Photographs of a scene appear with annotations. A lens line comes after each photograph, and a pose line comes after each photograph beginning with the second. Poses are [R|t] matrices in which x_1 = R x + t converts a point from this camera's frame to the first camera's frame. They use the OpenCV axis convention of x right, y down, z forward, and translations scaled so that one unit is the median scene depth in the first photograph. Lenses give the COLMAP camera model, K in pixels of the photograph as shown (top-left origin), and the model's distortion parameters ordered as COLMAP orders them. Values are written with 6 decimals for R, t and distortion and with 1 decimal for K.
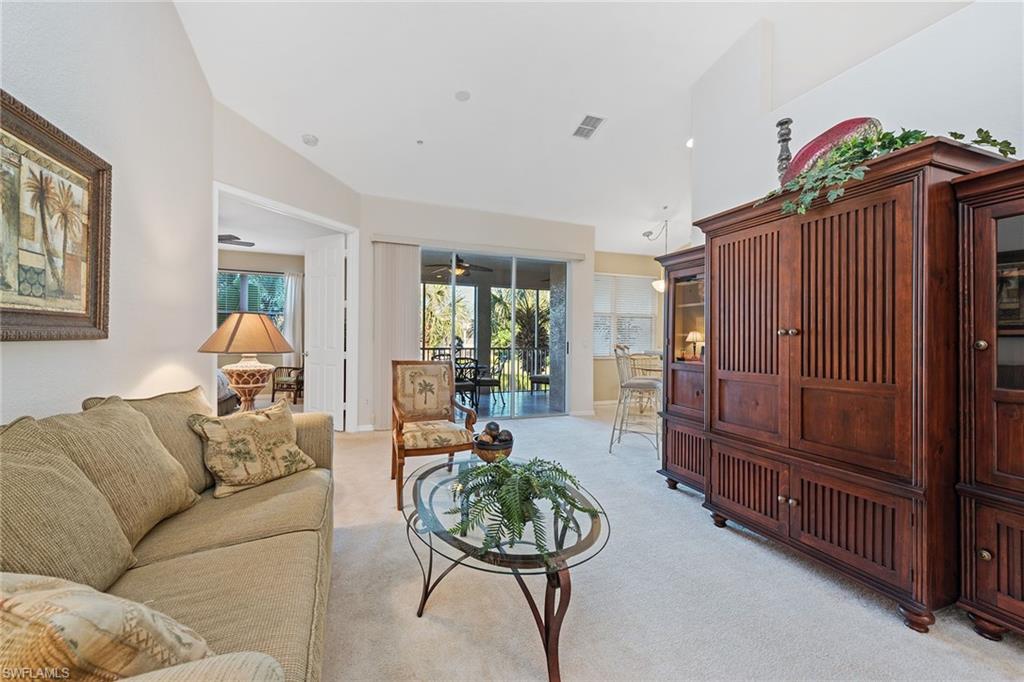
lens RADIAL K [[397.7, 0, 509.2], [0, 397.7, 338.1], [0, 0, 1]] dist [0.002169, 0.000156]
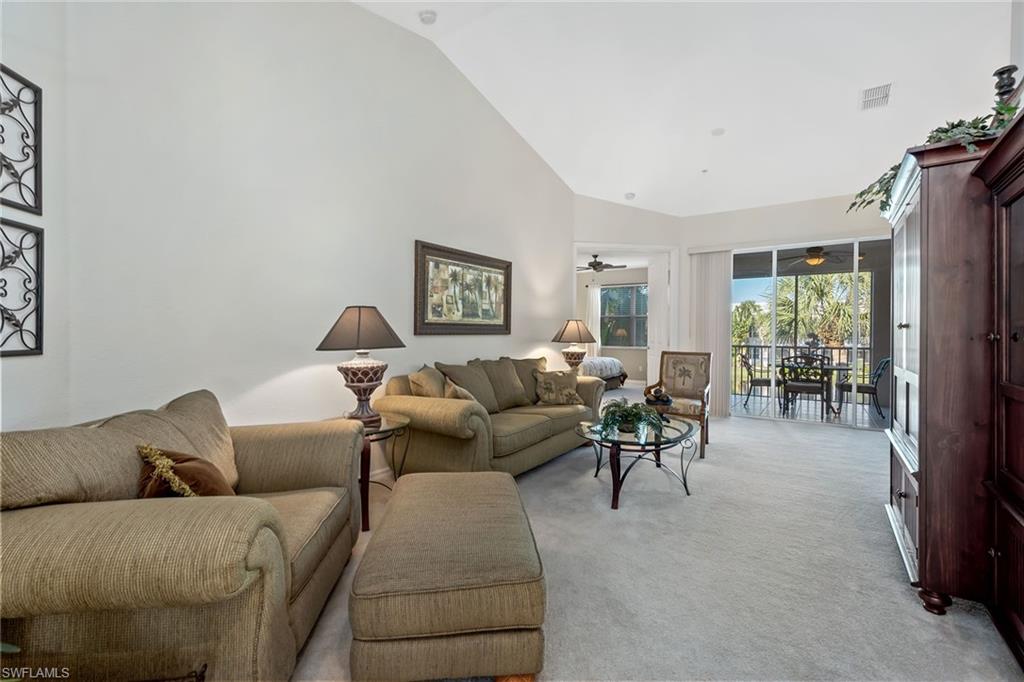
lens RADIAL K [[445.6, 0, 512.0], [0, 445.6, 336.7], [0, 0, 1]] dist [-0.000381, -0.000015]
pose [[0.556843, 0.001888, -0.830616, 1.209501], [-0.002546, 0.999997, 0.000565, 0.014593], [0.830614, 0.001800, 0.556845, -0.483707]]
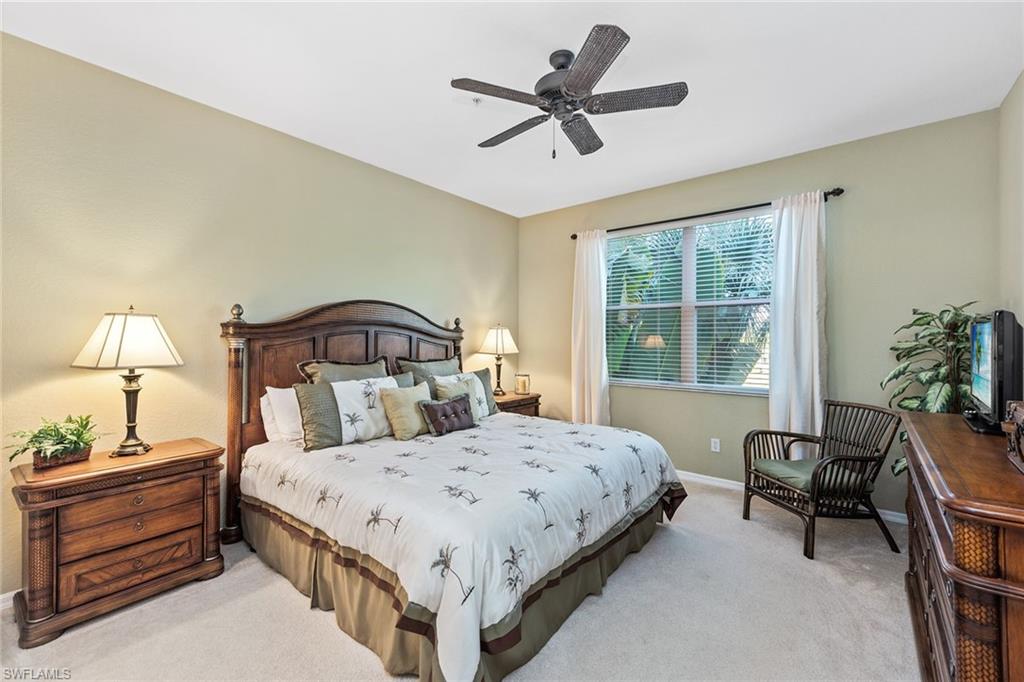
lens RADIAL K [[437.5, 0, 506.5], [0, 437.5, 338.1], [0, 0, 1]] dist [0.001094, 0.000035]
pose [[0.505993, -0.004234, -0.862527, -1.178262], [0.008835, 0.999961, 0.000275, -0.090632], [0.862492, -0.007759, 0.506011, 2.004569]]
